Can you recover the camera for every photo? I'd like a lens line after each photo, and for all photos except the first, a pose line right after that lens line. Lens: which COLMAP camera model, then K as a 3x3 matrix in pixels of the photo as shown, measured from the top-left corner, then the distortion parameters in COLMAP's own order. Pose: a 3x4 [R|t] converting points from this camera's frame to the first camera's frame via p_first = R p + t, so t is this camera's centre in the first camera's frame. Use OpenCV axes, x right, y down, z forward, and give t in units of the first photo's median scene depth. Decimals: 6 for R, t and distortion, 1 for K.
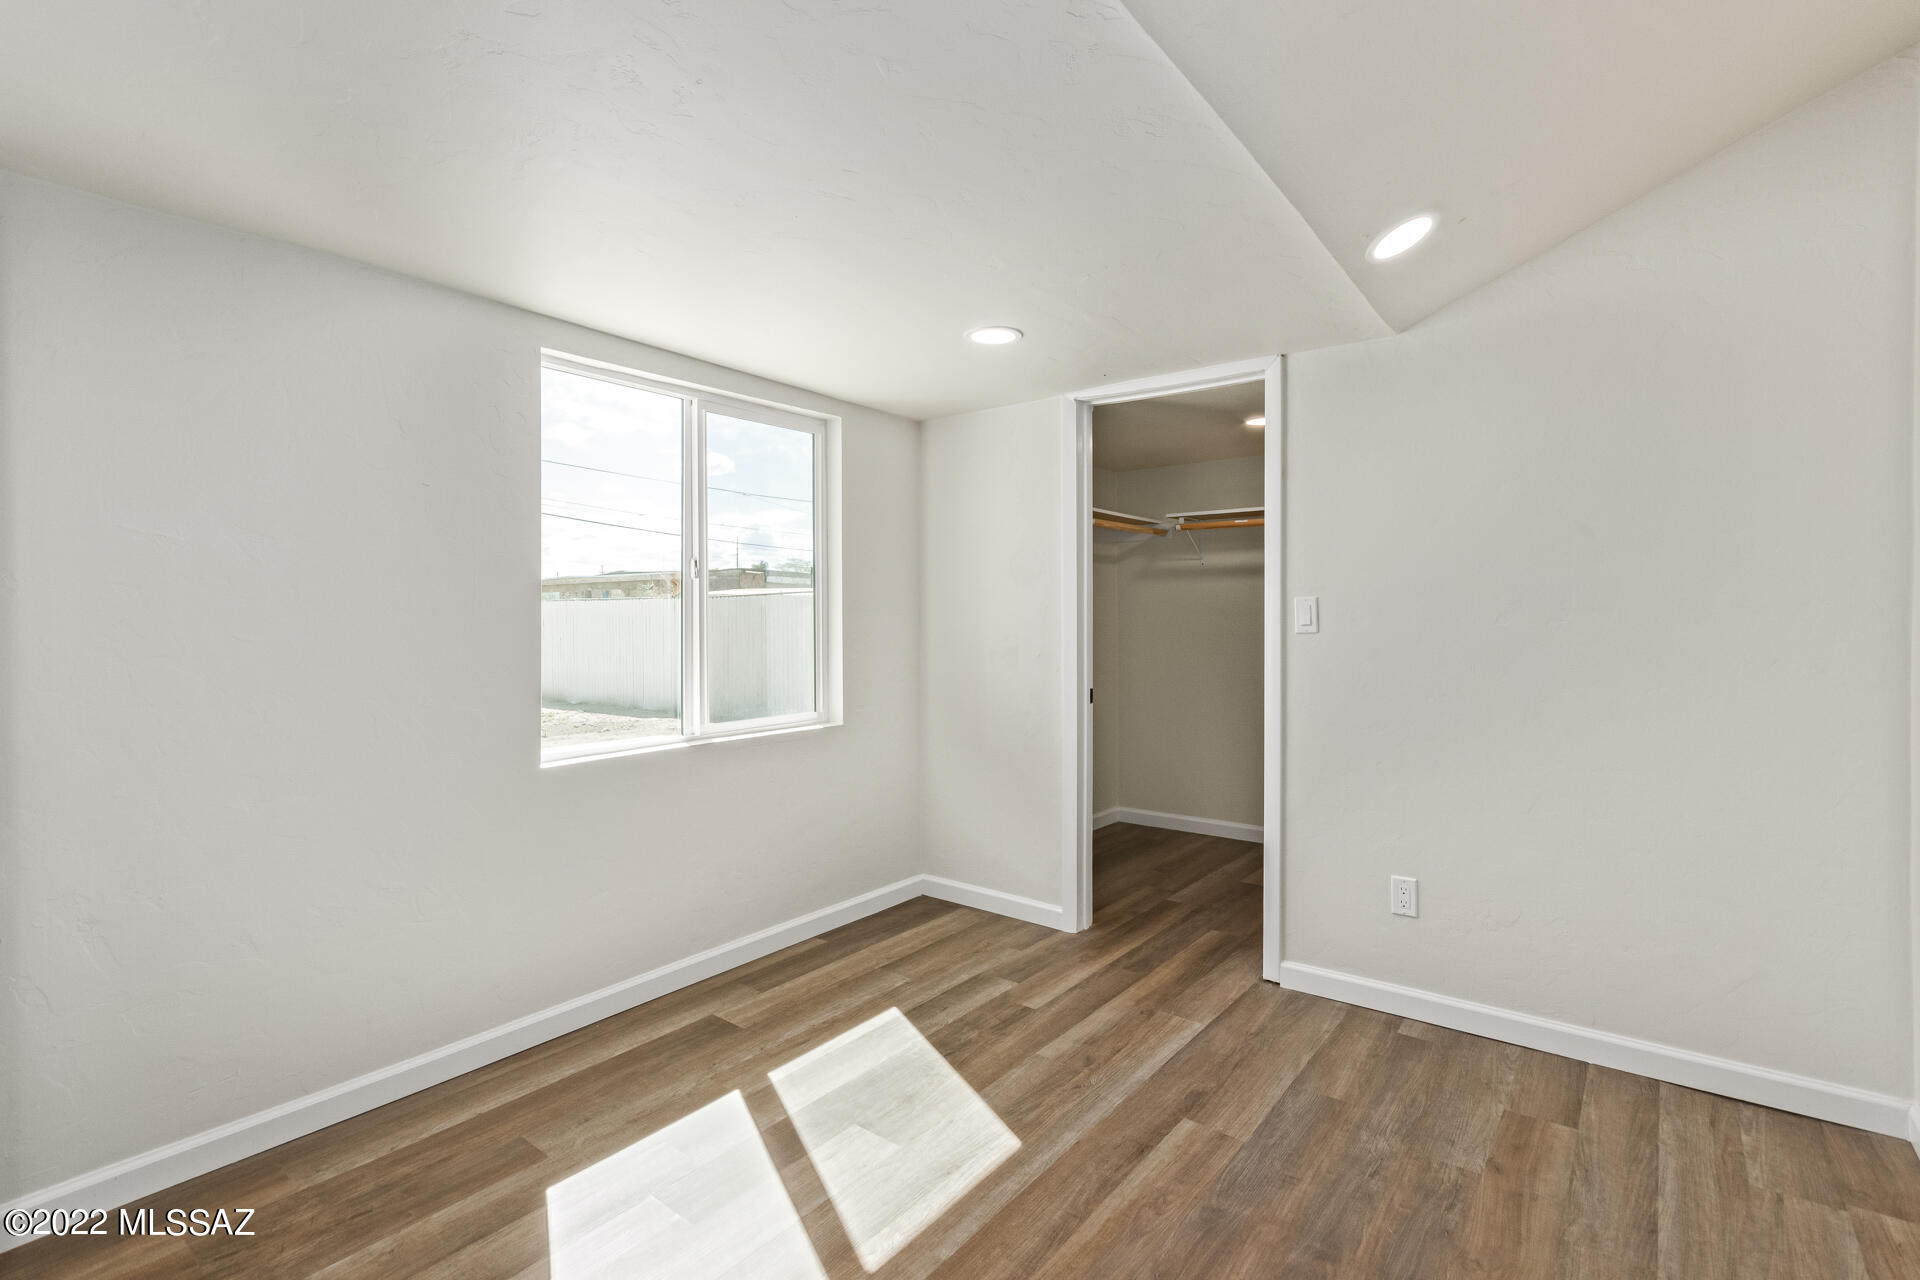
lens RADIAL K [[883.3, 0, 961.6], [0, 883.3, 629.5], [0, 0, 1]] dist [0.002781, 0.000378]
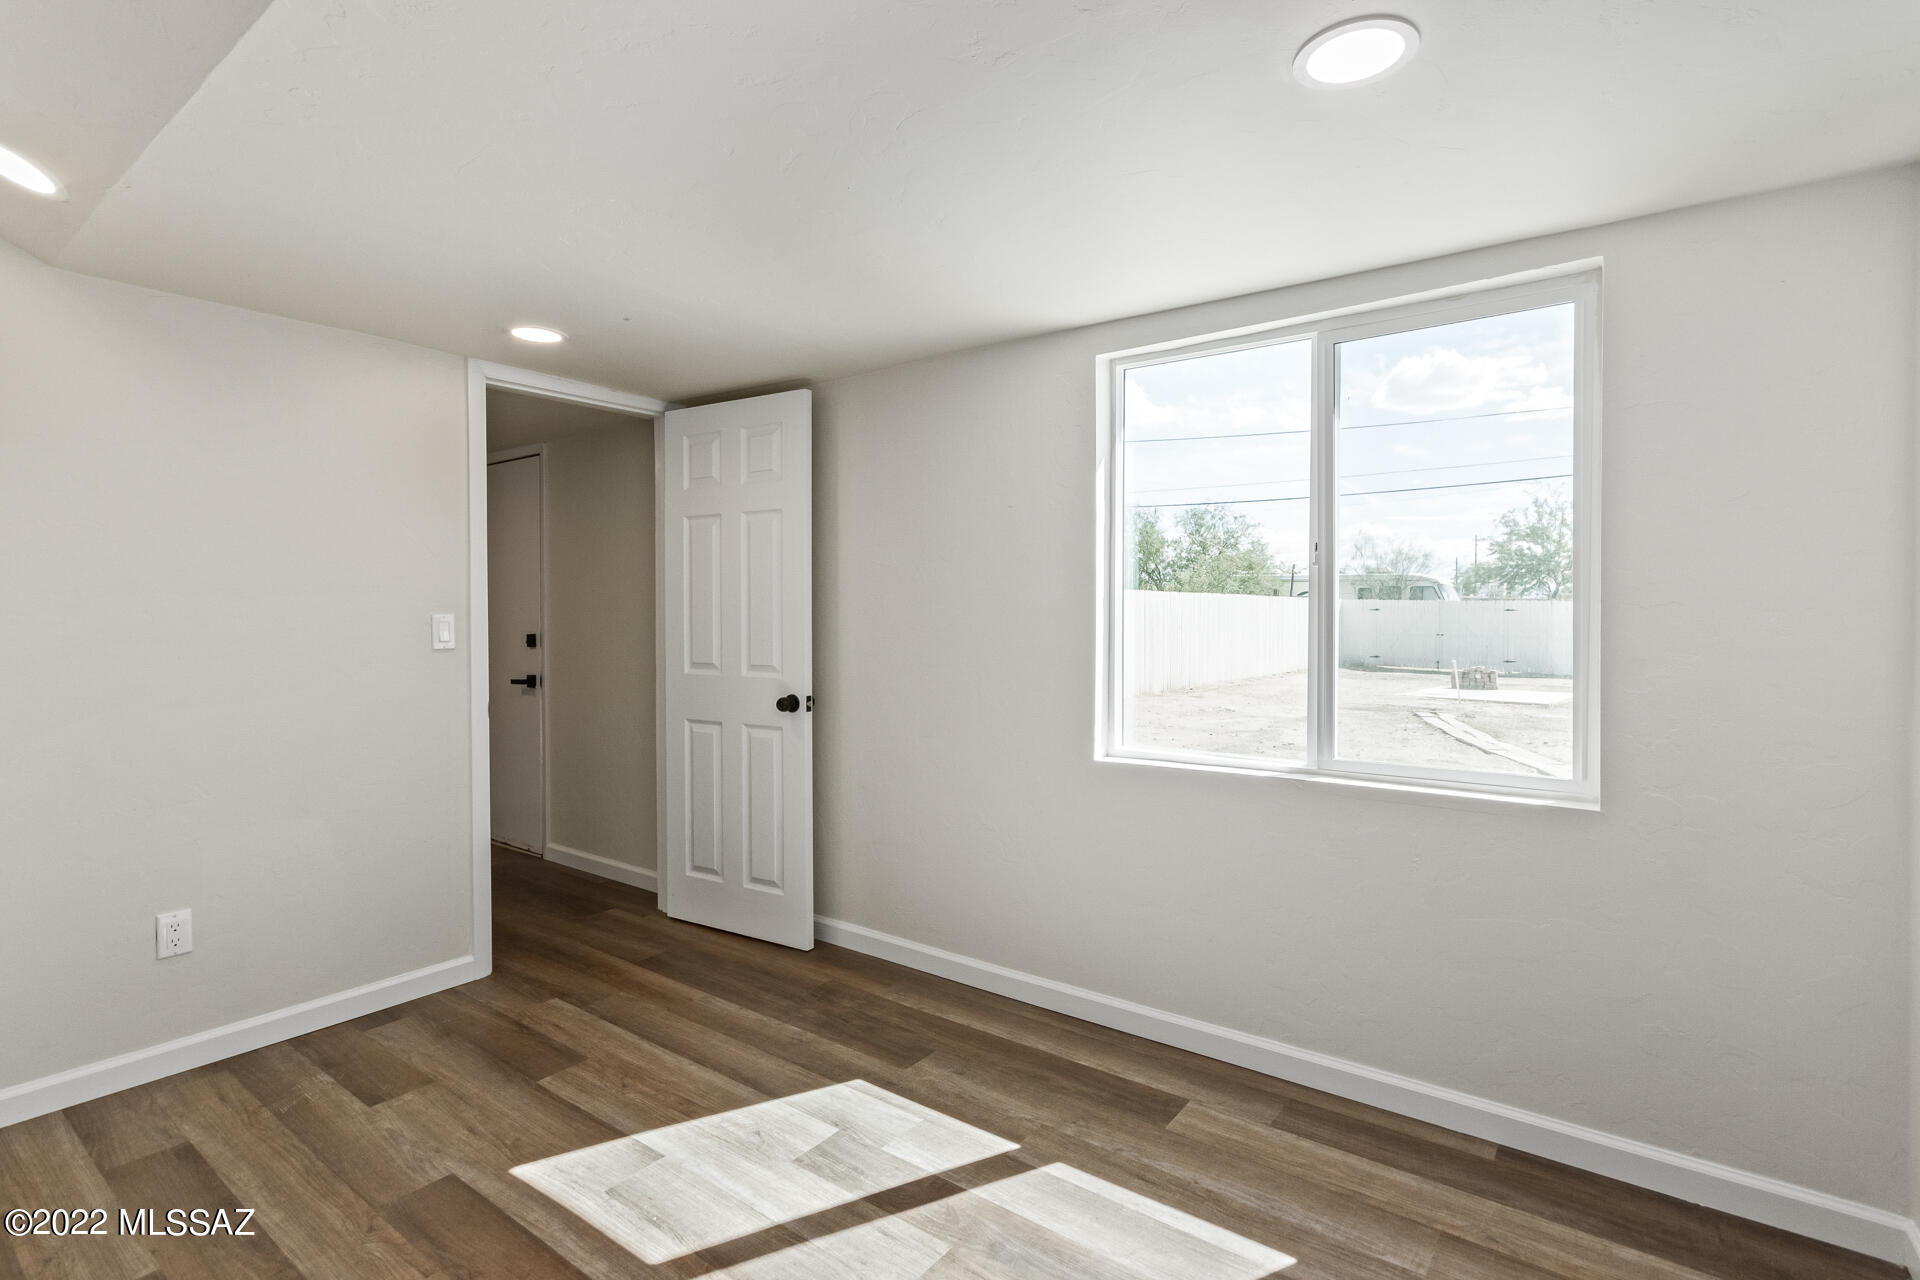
lens RADIAL K [[883.3, 0, 960.8], [0, 883.3, 620.2], [0, 0, 1]] dist [0.002781, 0.000378]
pose [[0.032591, 0.008264, -0.999435, 0.551745], [-0.013990, 0.999872, 0.007811, -0.012906], [0.999371, 0.013727, 0.032702, 0.792762]]
